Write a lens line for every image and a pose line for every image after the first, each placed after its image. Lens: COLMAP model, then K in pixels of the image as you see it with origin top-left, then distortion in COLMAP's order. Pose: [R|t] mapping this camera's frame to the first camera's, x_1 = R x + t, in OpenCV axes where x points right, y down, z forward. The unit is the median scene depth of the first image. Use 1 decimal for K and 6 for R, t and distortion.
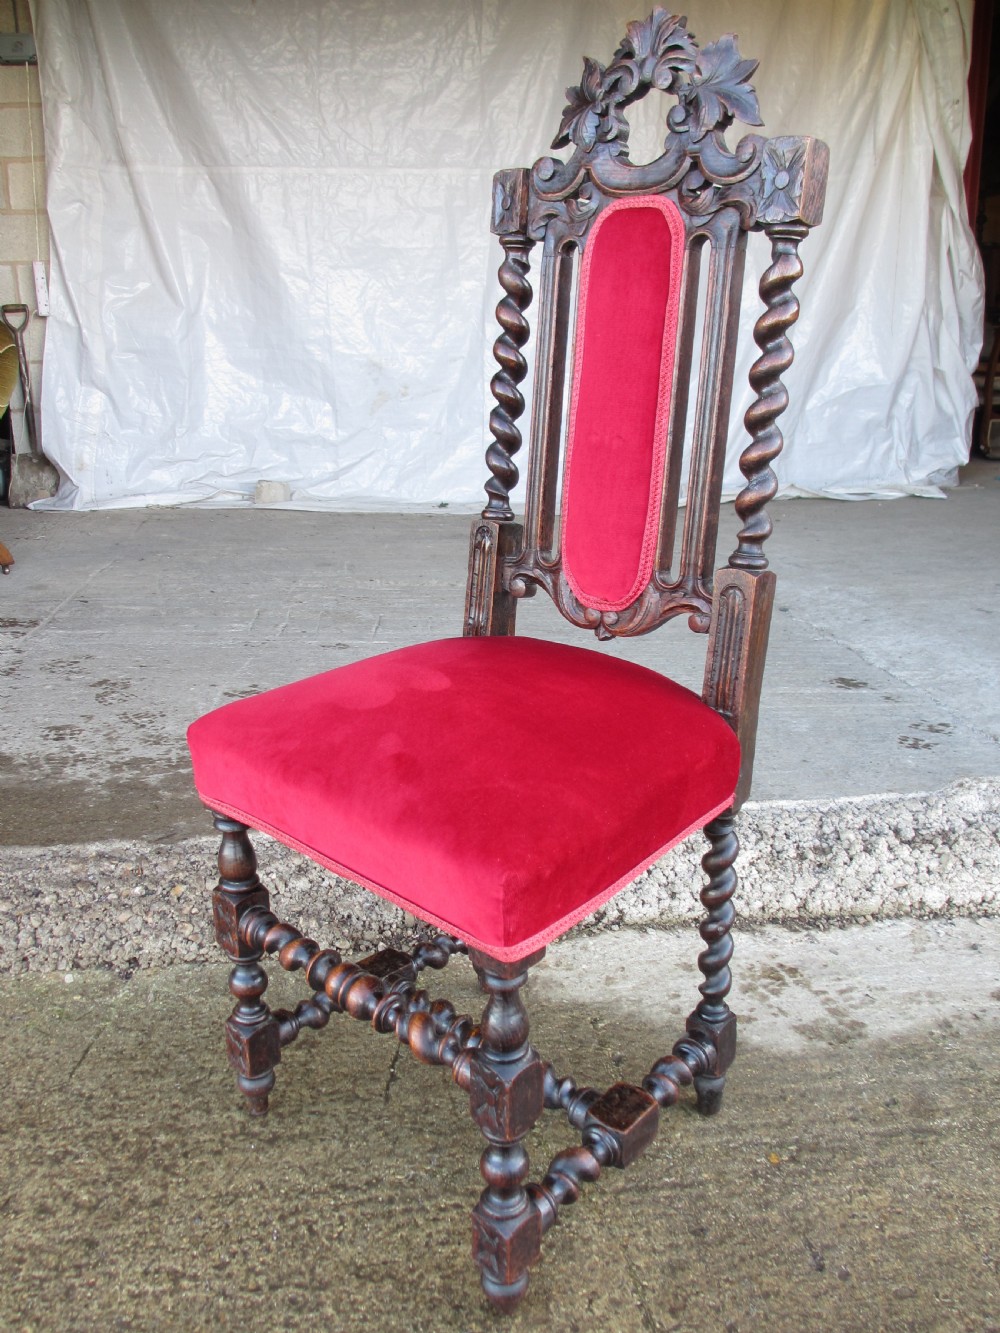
lens RADIAL K [[1116.5, 0, 497.2], [0, 1116.5, 660.9], [0, 0, 1]] dist [-0.044794, 0.012457]
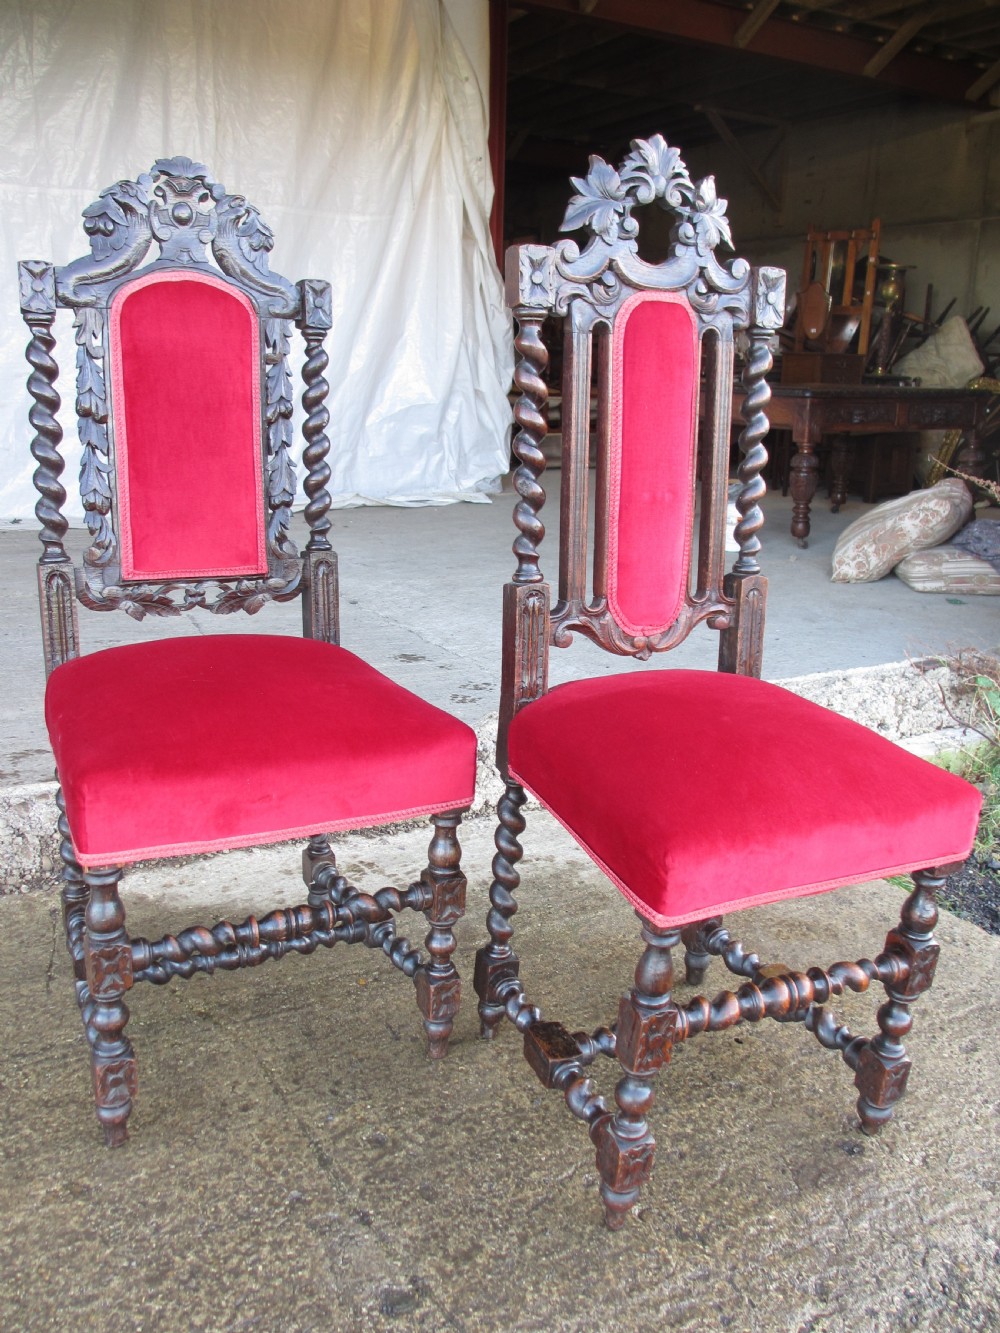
lens RADIAL K [[1116.5, 0, 503.7], [0, 1116.5, 657.0], [0, 0, 1]] dist [-0.044794, 0.012457]
pose [[0.928765, -0.060296, 0.365733, -0.042474], [0.065605, 0.997843, -0.002093, 0.047639], [-0.364818, 0.025938, 0.930718, -0.235832]]
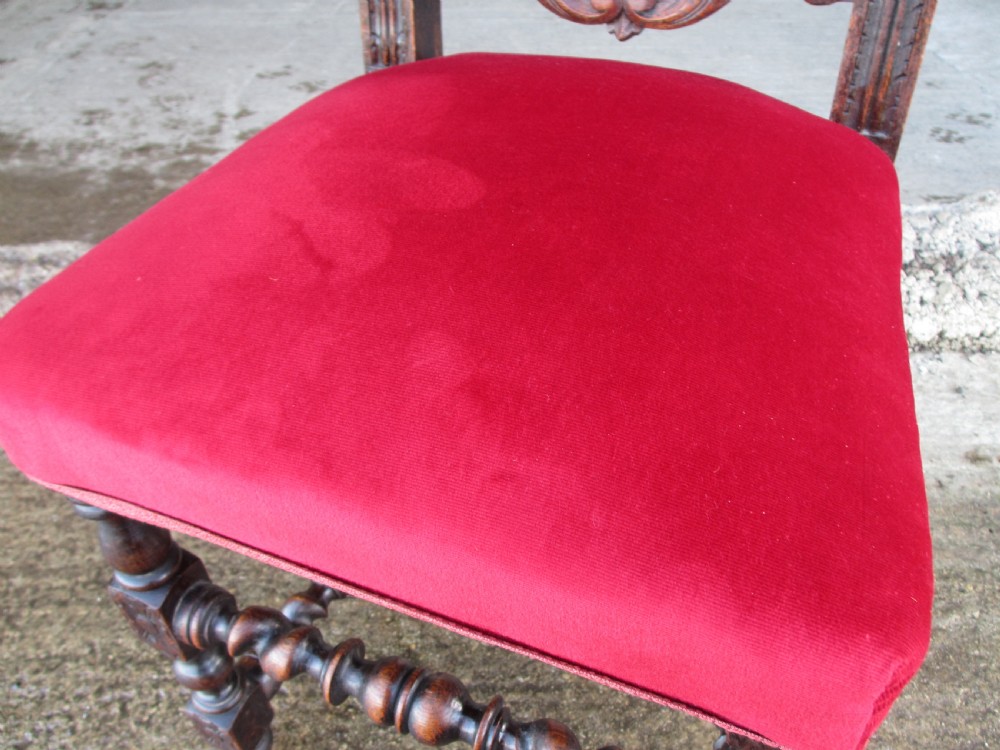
lens RADIAL K [[837.6, 0, 505.2], [0, 837.6, 376.3], [0, 0, 1]] dist [-0.044794, 0.012457]
pose [[0.990926, 0.047876, -0.125593, 0.144576], [0.003478, 0.924964, 0.380039, -0.006110], [0.134364, -0.377028, 0.916404, 0.325040]]
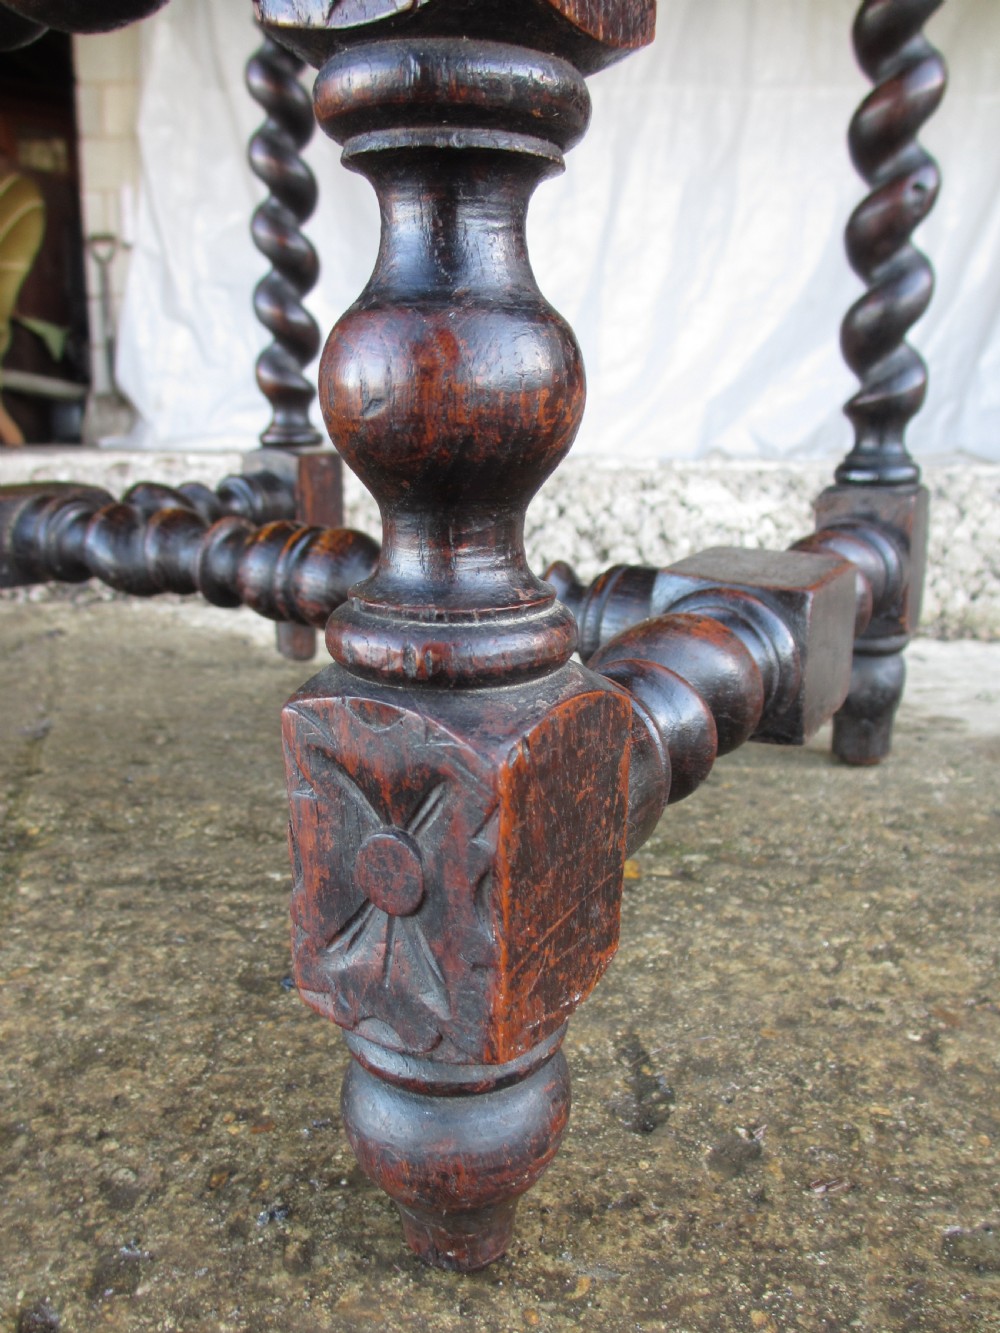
lens RADIAL K [[1116.5, 0, 509.5], [0, 1116.5, 646.1], [0, 0, 1]] dist [-0.044794, 0.012457]
pose [[0.988517, 0.043075, -0.144839, 0.182688], [-0.056832, 0.994115, -0.092223, 0.291301], [0.140014, 0.099396, 0.985148, 0.458061]]
